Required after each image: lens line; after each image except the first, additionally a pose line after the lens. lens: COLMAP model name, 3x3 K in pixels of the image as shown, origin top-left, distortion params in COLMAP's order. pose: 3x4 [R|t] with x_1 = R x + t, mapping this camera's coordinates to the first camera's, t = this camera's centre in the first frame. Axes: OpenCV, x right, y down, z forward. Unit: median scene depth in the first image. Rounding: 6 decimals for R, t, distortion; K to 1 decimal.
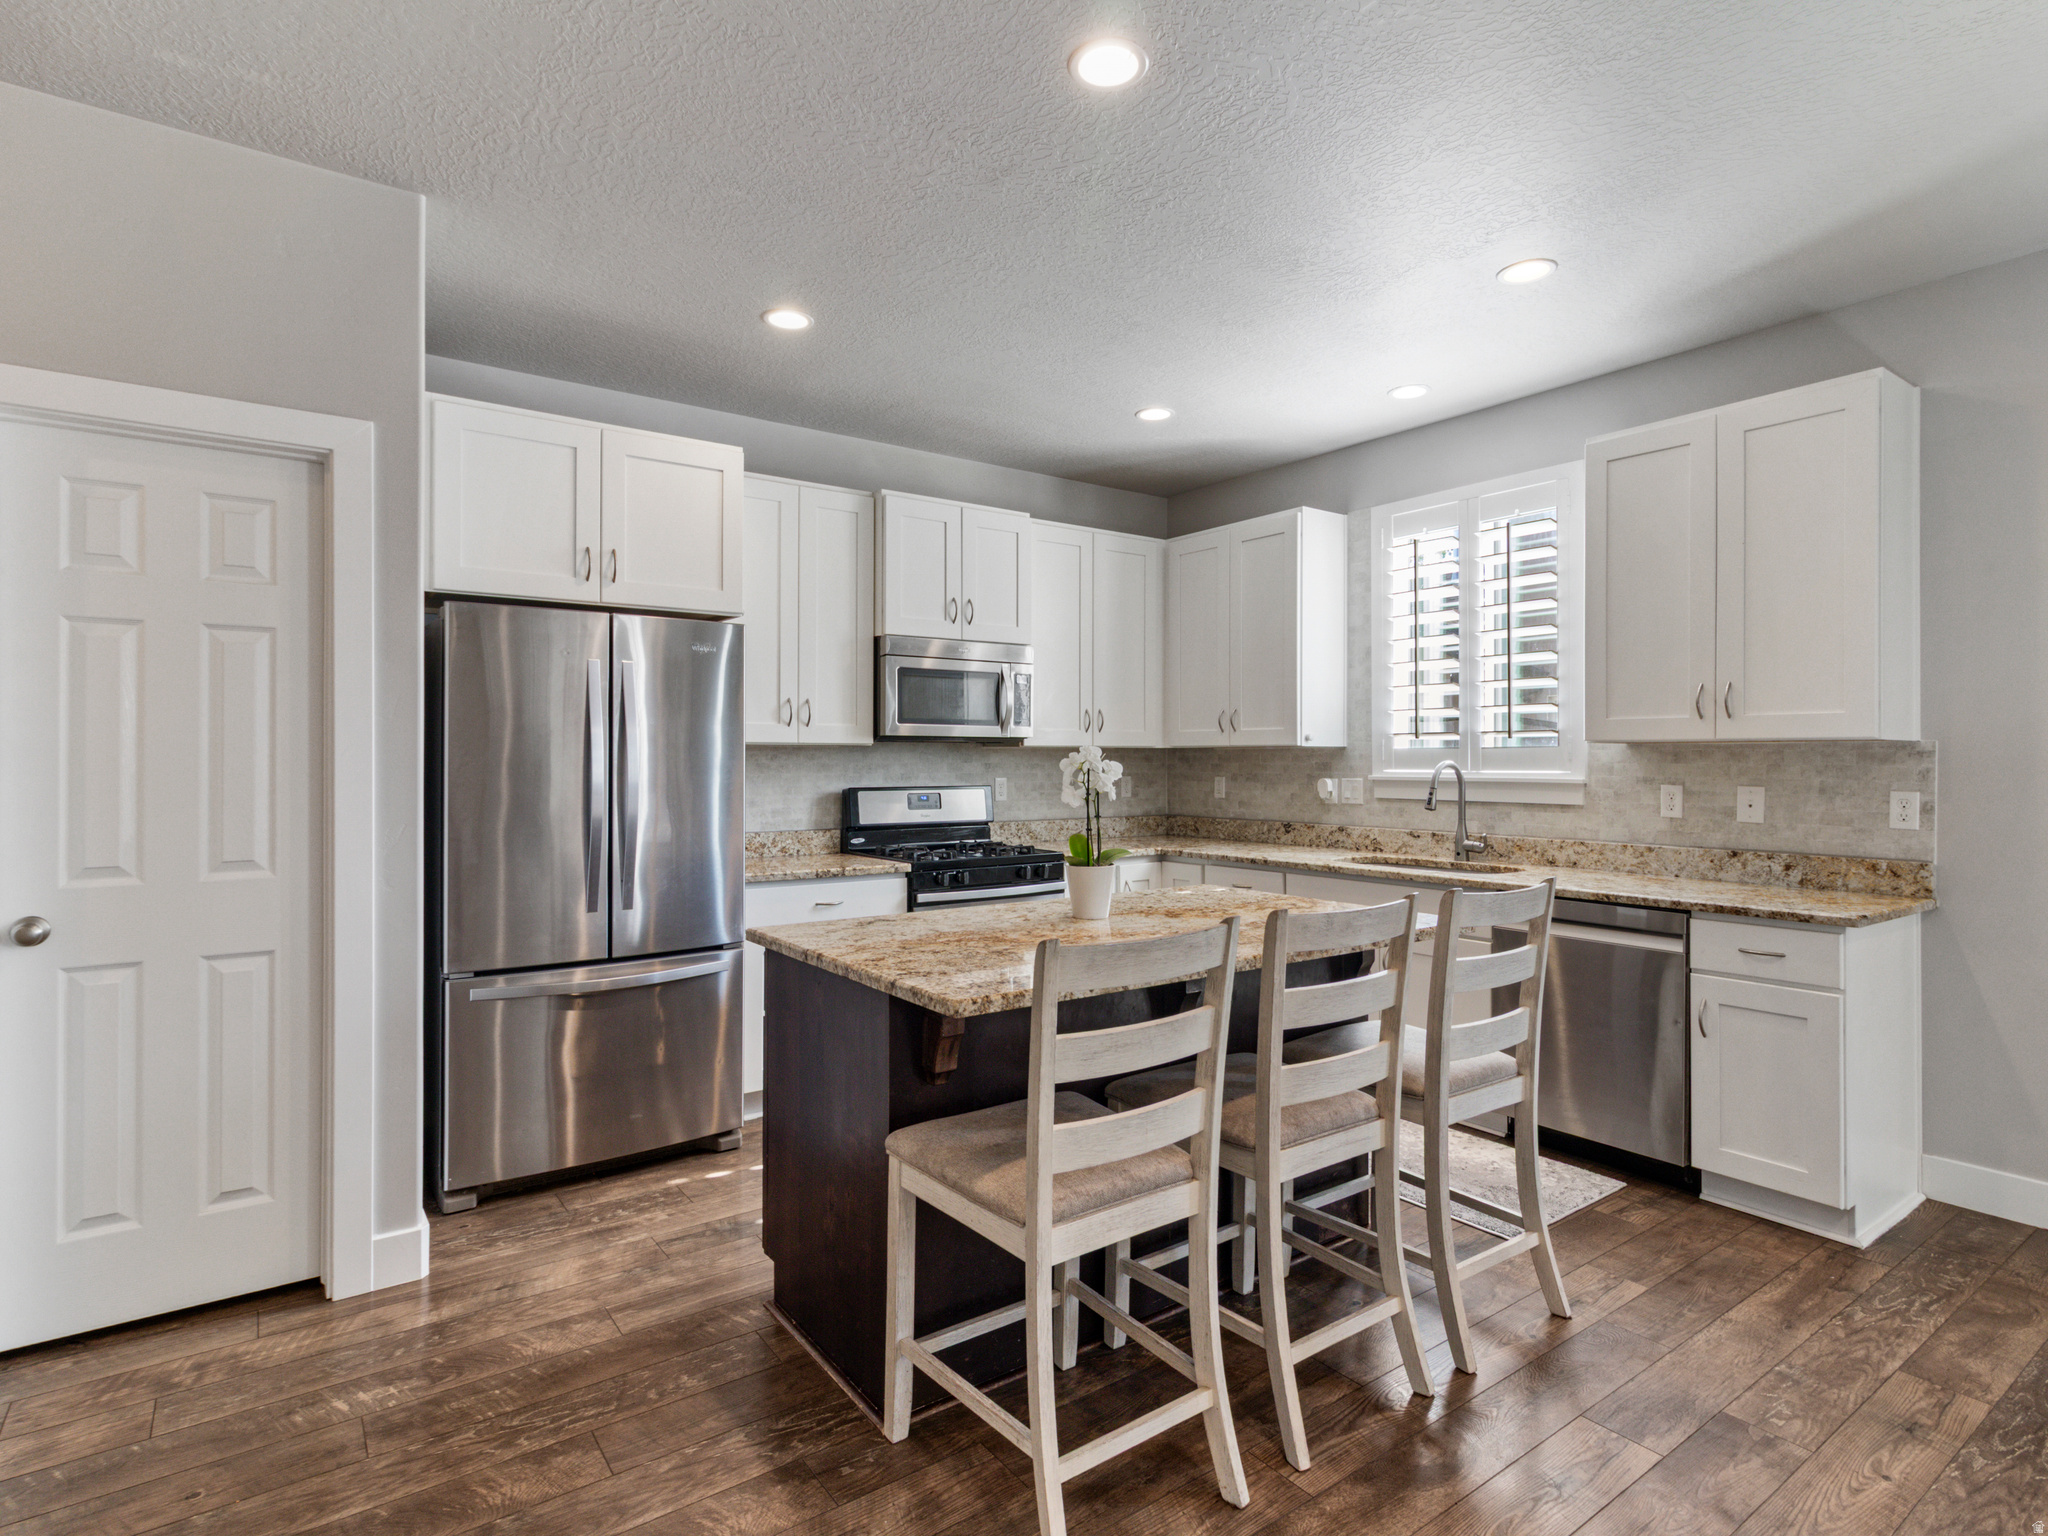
lens RADIAL K [[1074.8, 0, 1028.7], [0, 1074.8, 760.3], [0, 0, 1]] dist [0.002495, 0.001956]
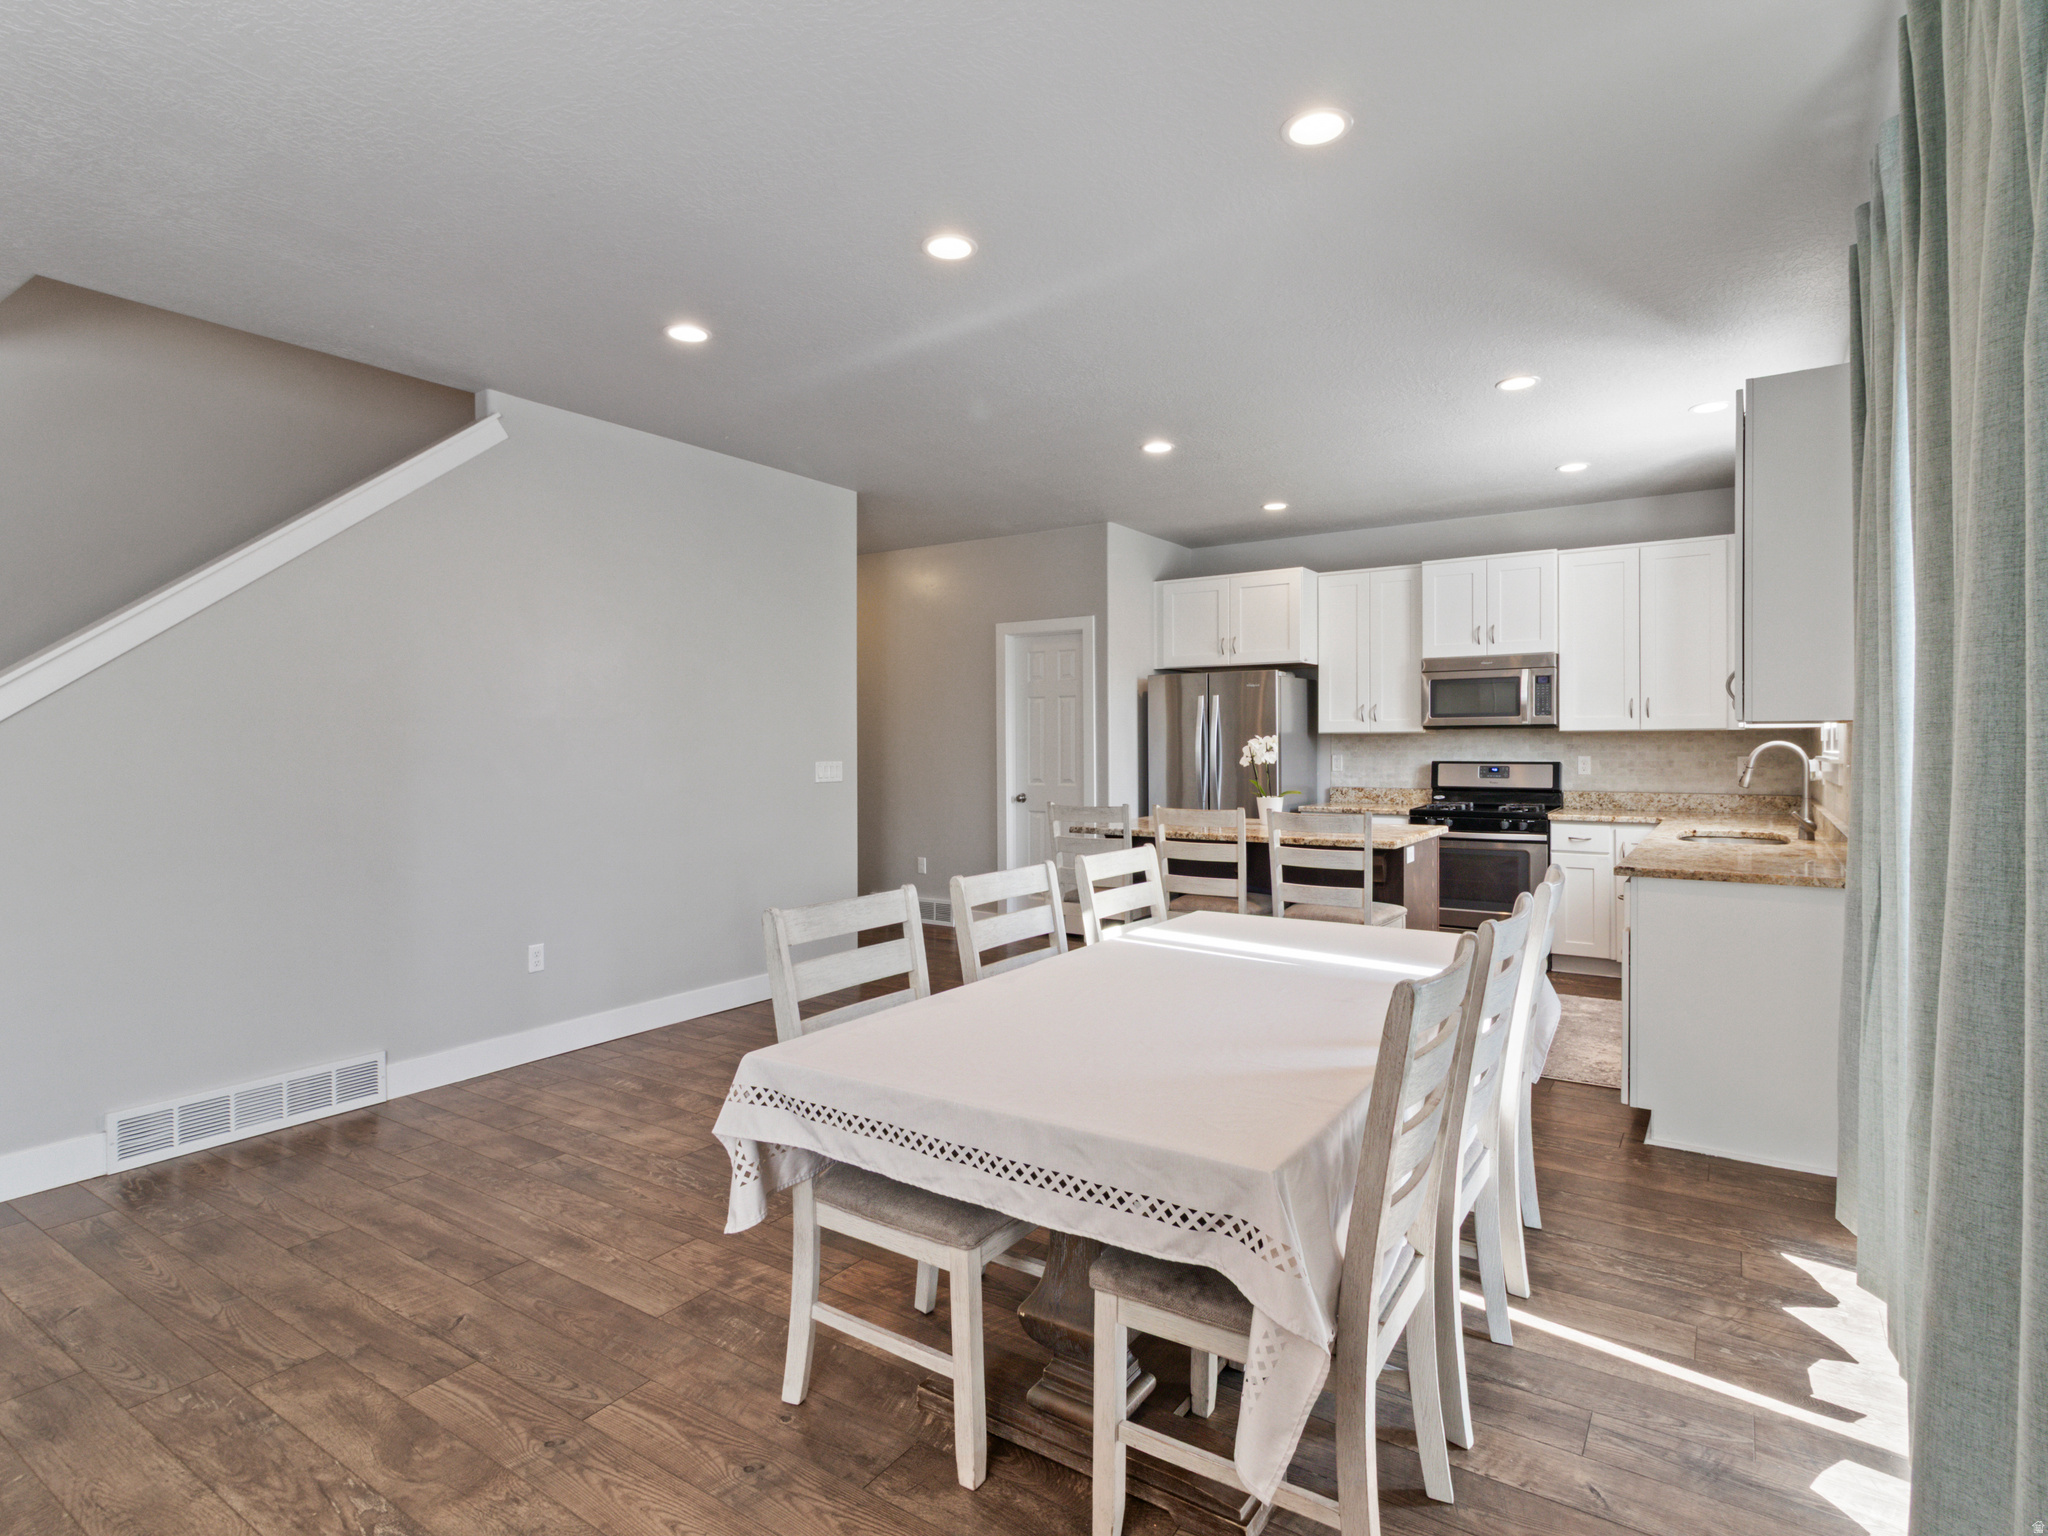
lens RADIAL K [[1074.8, 0, 1028.7], [0, 1074.8, 760.3], [0, 0, 1]] dist [0.002495, 0.001956]
pose [[0.342149, 0.009429, -0.939599, 1.035113], [0.001815, 0.999941, 0.010695, 0.007596], [0.939644, -0.005365, 0.342111, -0.031380]]
